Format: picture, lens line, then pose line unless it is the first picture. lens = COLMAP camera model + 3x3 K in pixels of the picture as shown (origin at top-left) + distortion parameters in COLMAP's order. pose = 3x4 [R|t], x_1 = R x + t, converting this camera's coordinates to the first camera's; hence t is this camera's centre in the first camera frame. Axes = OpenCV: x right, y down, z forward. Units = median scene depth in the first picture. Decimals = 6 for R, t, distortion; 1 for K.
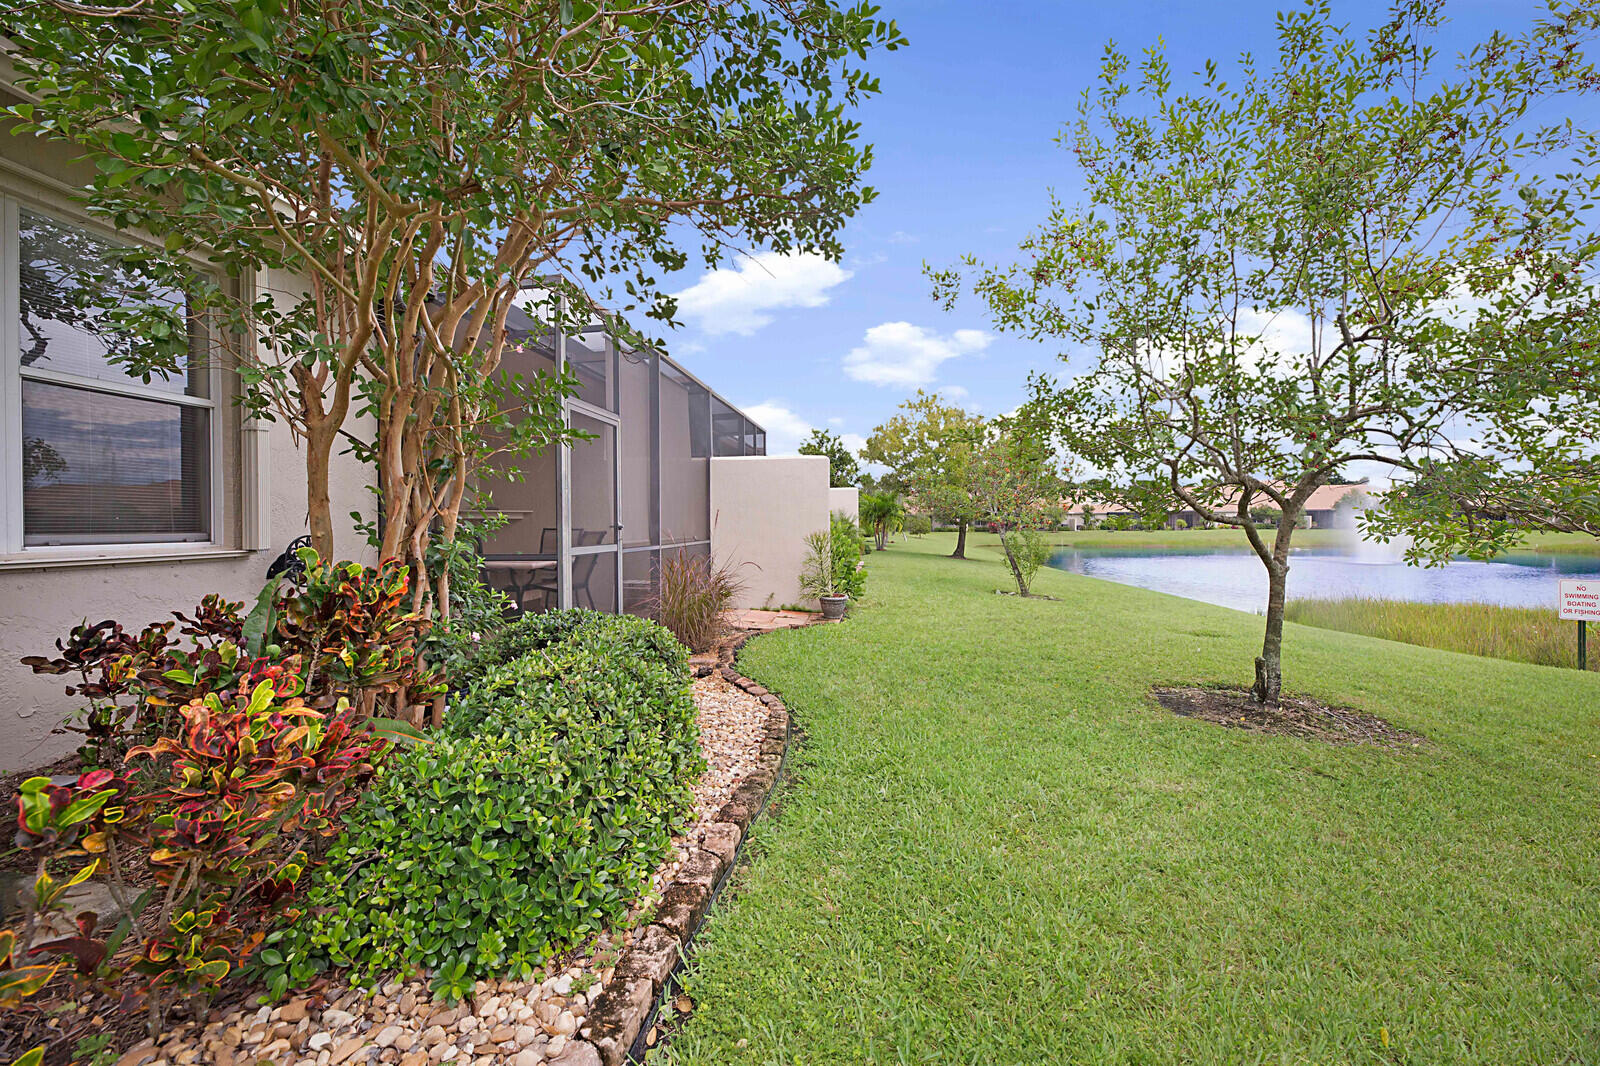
lens RADIAL K [[649.5, 0, 799.4], [0, 649.5, 528.6], [0, 0, 1]] dist [-0.000546, -0.000050]
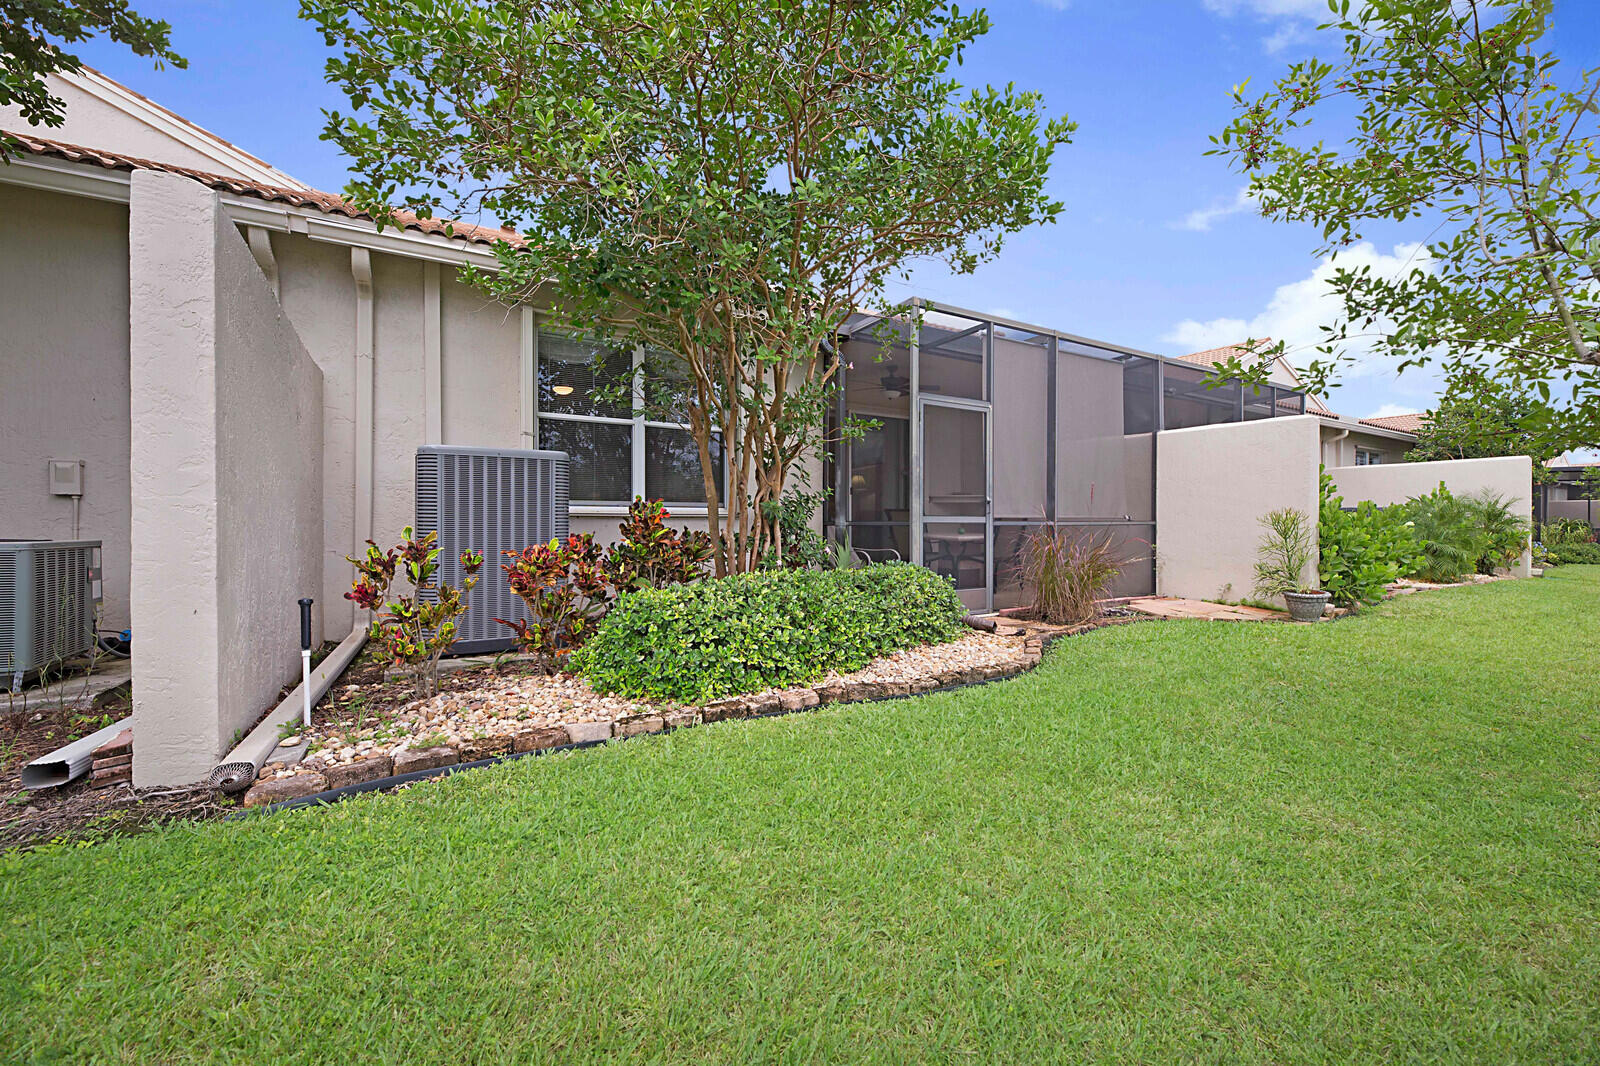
lens RADIAL K [[649.5, 0, 806.5], [0, 649.5, 529.2], [0, 0, 1]] dist [-0.000546, -0.000050]
pose [[0.616735, 0.015086, -0.787026, 0.298815], [-0.013570, 0.999872, 0.008532, 0.028898], [0.787054, 0.005418, 0.616860, 0.038792]]
